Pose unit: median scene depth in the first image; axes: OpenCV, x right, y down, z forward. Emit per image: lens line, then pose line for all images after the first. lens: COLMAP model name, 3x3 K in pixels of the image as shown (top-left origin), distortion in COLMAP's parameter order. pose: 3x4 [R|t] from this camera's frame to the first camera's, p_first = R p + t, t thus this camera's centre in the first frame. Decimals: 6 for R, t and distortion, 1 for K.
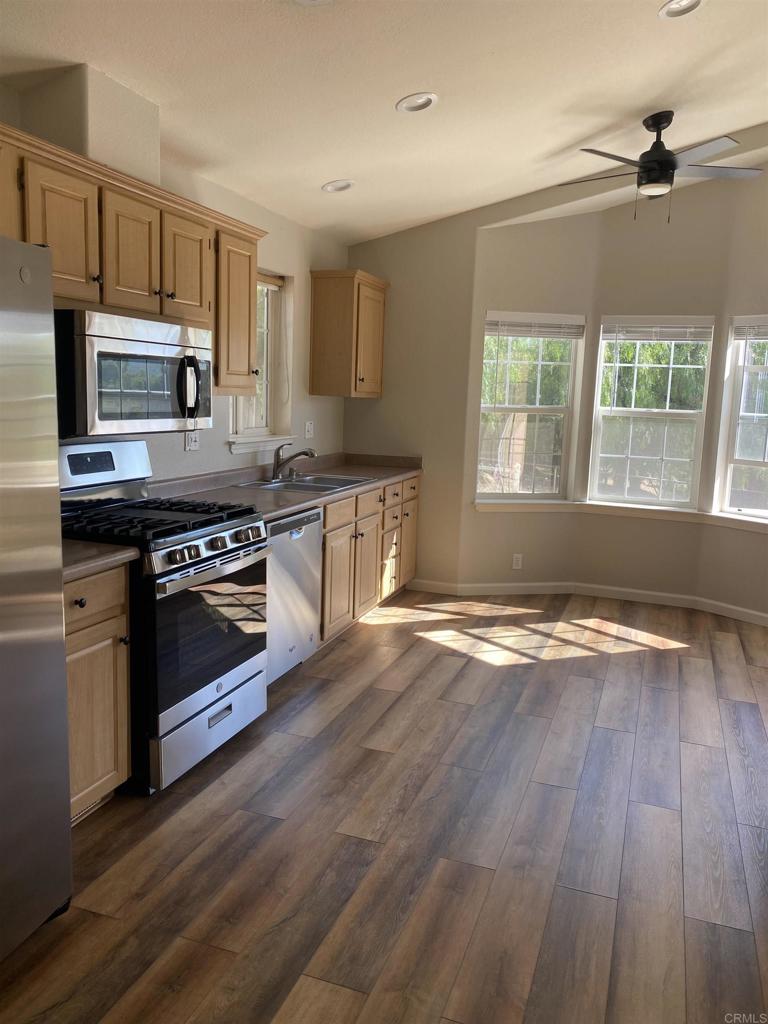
lens RADIAL K [[768.7, 0, 384.0], [0, 768.7, 512.0], [0, 0, 1]] dist [0.024409, -0.026817]
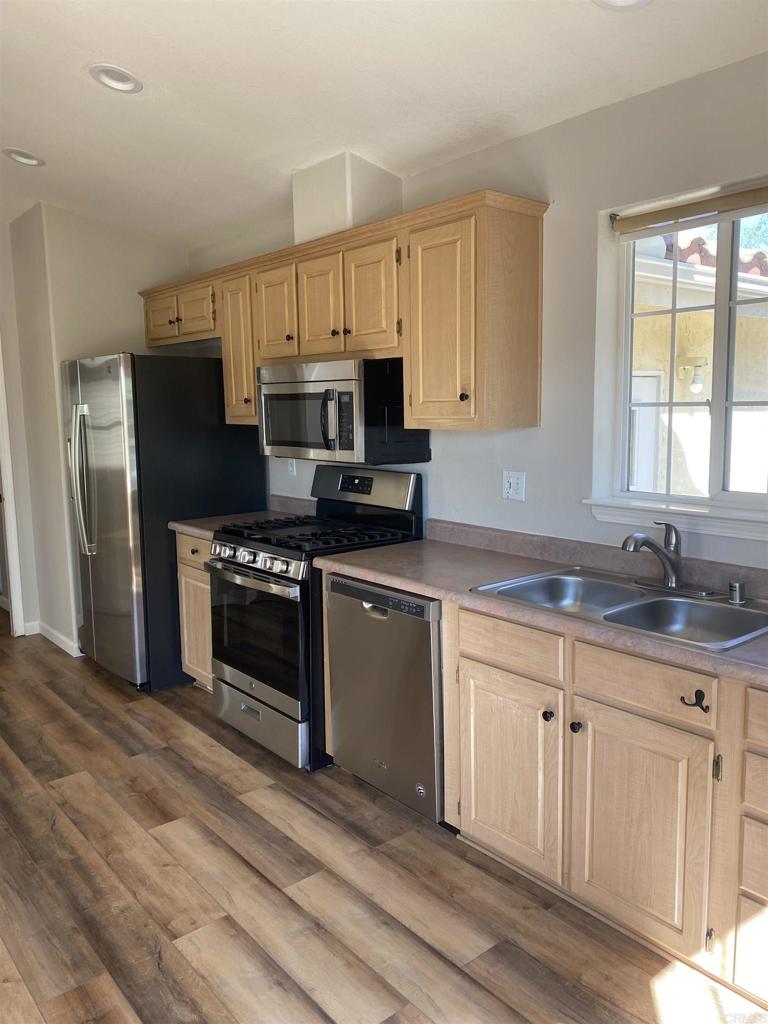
lens RADIAL K [[768.7, 0, 384.0], [0, 768.7, 512.0], [0, 0, 1]] dist [0.024409, -0.026817]
pose [[-0.494553, 0.089185, -0.864560, 0.662419], [-0.144369, 0.972474, 0.182900, -0.261028], [0.857073, 0.215269, -0.468064, 1.703808]]
